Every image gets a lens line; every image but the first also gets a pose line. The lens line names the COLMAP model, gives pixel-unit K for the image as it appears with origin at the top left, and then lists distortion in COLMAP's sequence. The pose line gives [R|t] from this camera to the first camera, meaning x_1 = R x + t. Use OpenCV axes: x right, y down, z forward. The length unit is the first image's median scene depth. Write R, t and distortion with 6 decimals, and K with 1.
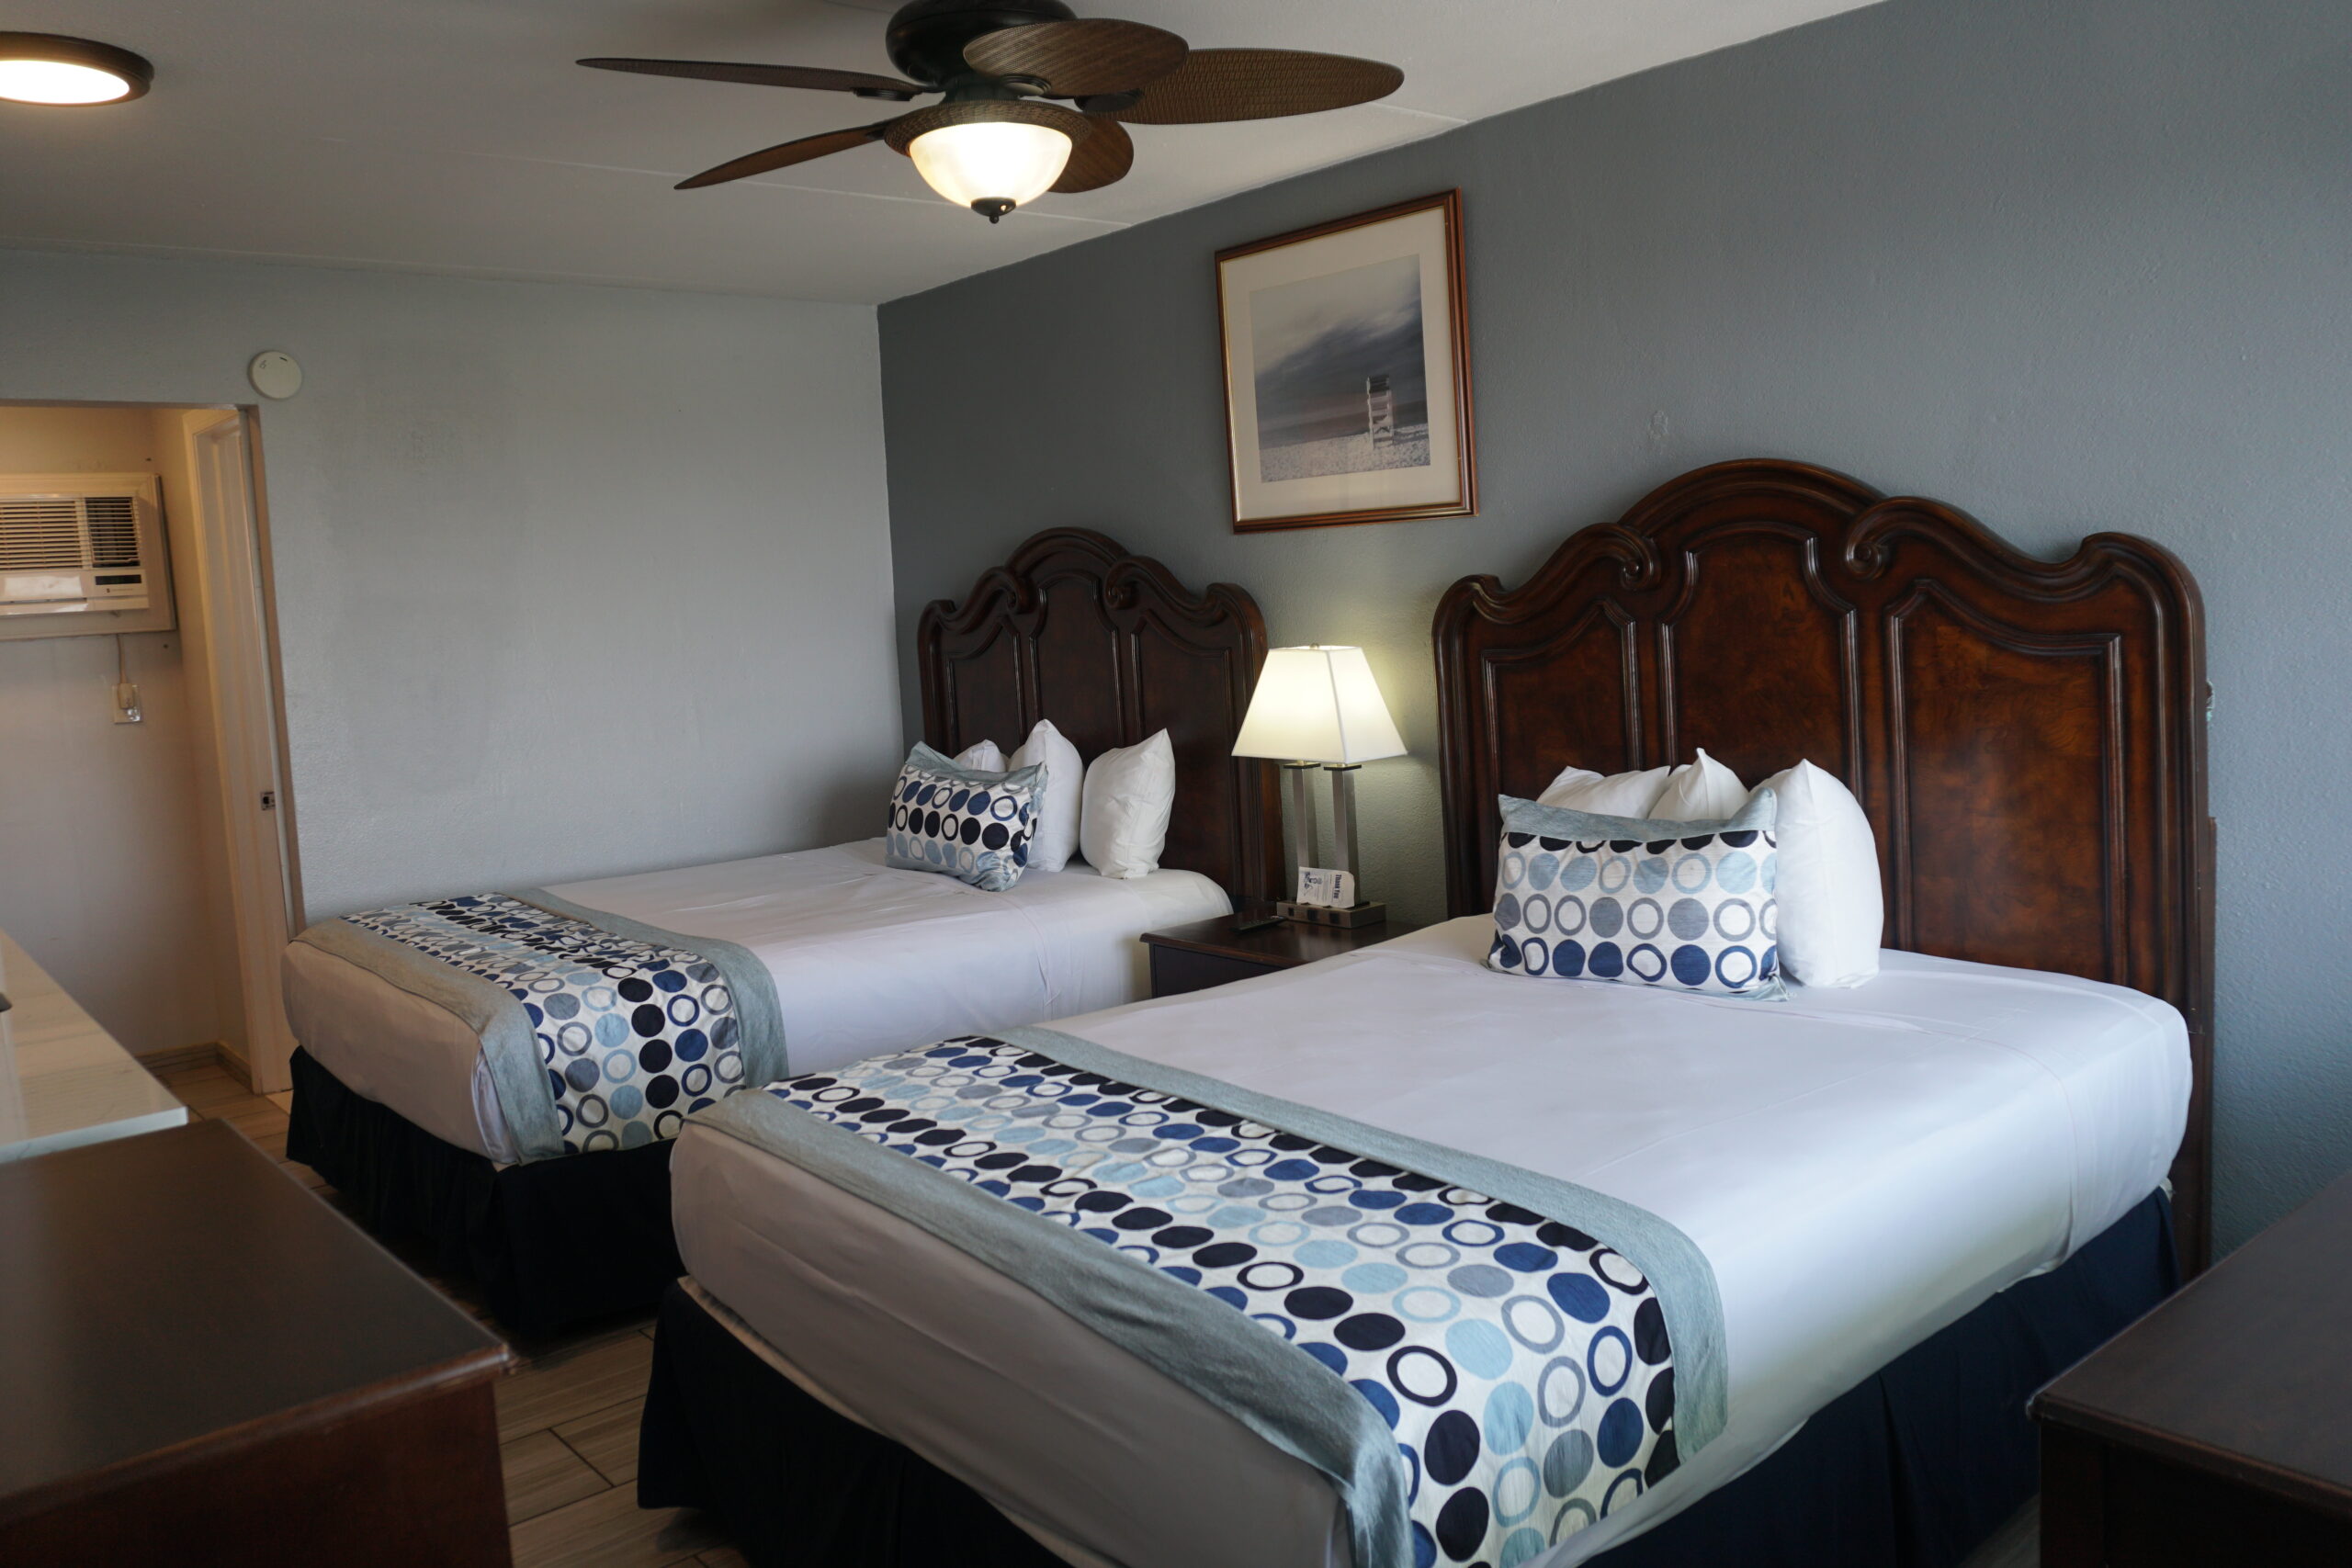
lens RADIAL K [[1810.8, 0, 1167.1], [0, 1810.8, 785.1], [0, 0, 1]] dist [-0.014563, 0.003745]
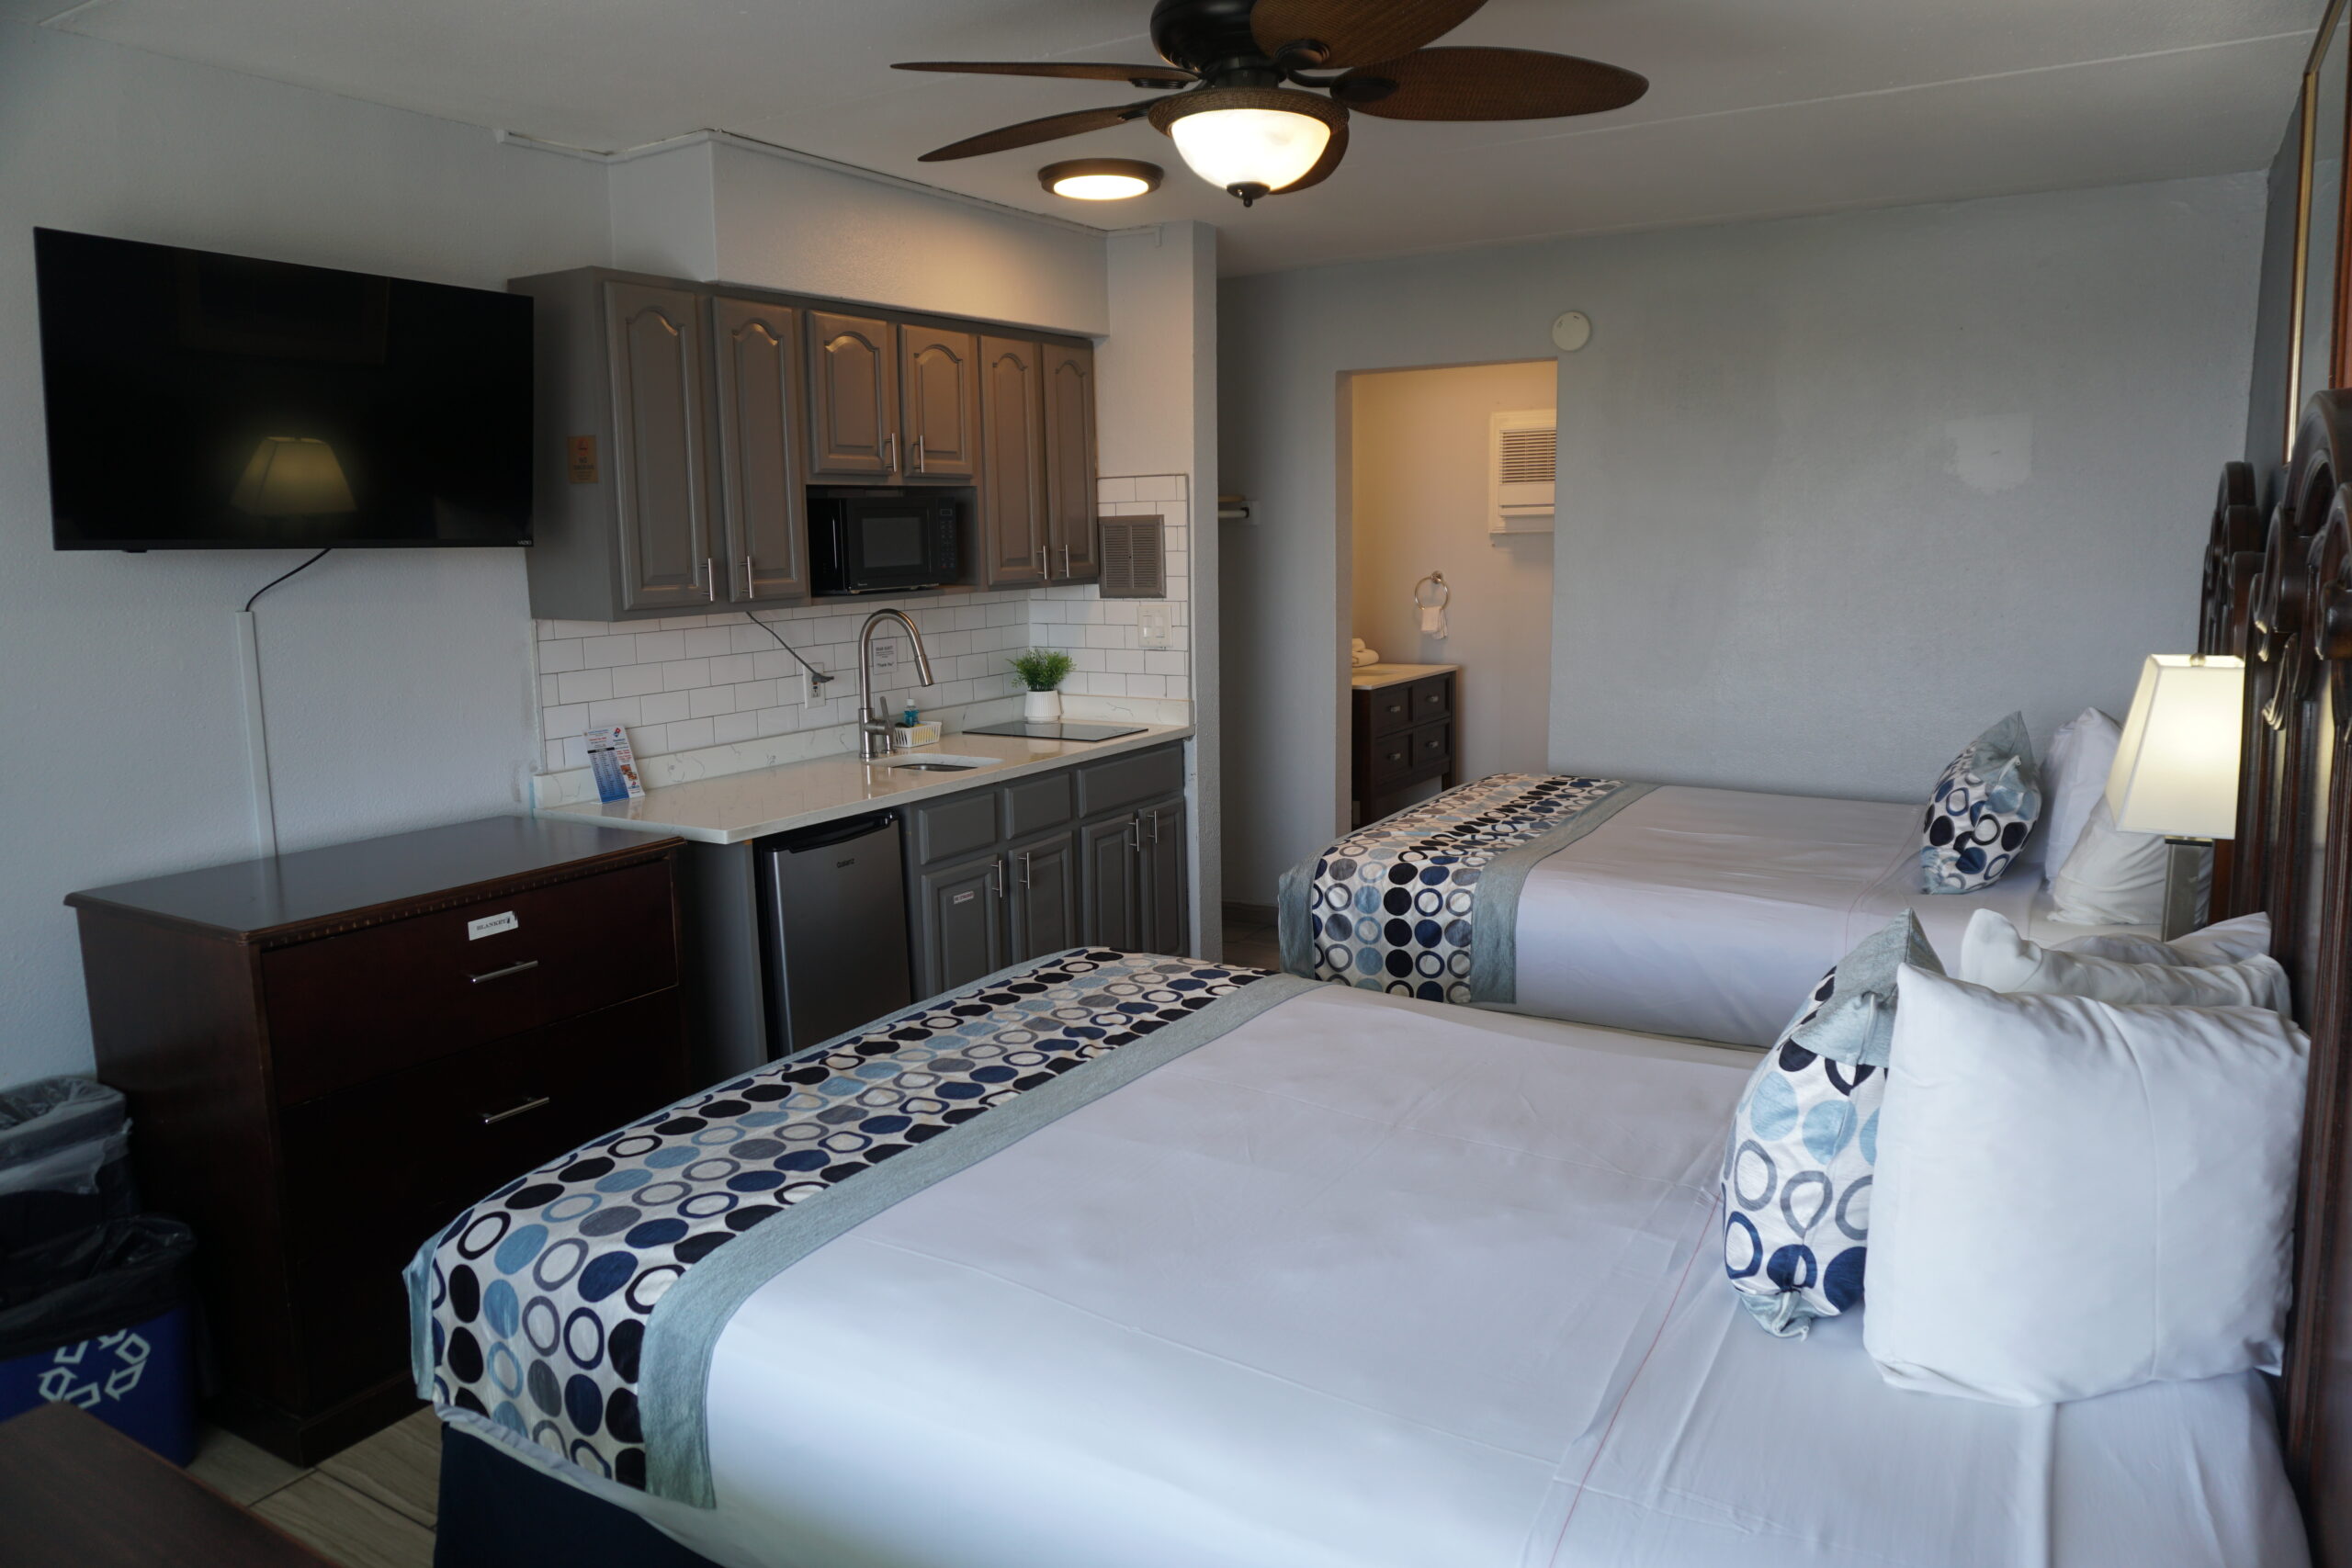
lens RADIAL K [[1566.0, 0, 1156.4], [0, 1566.0, 773.7], [0, 0, 1]] dist [-0.052158, 0.027168]
pose [[0.315609, 0.194555, -0.928730, 0.718052], [-0.104795, 0.979914, 0.169665, -0.129802], [0.943085, 0.043779, 0.329658, 0.625211]]
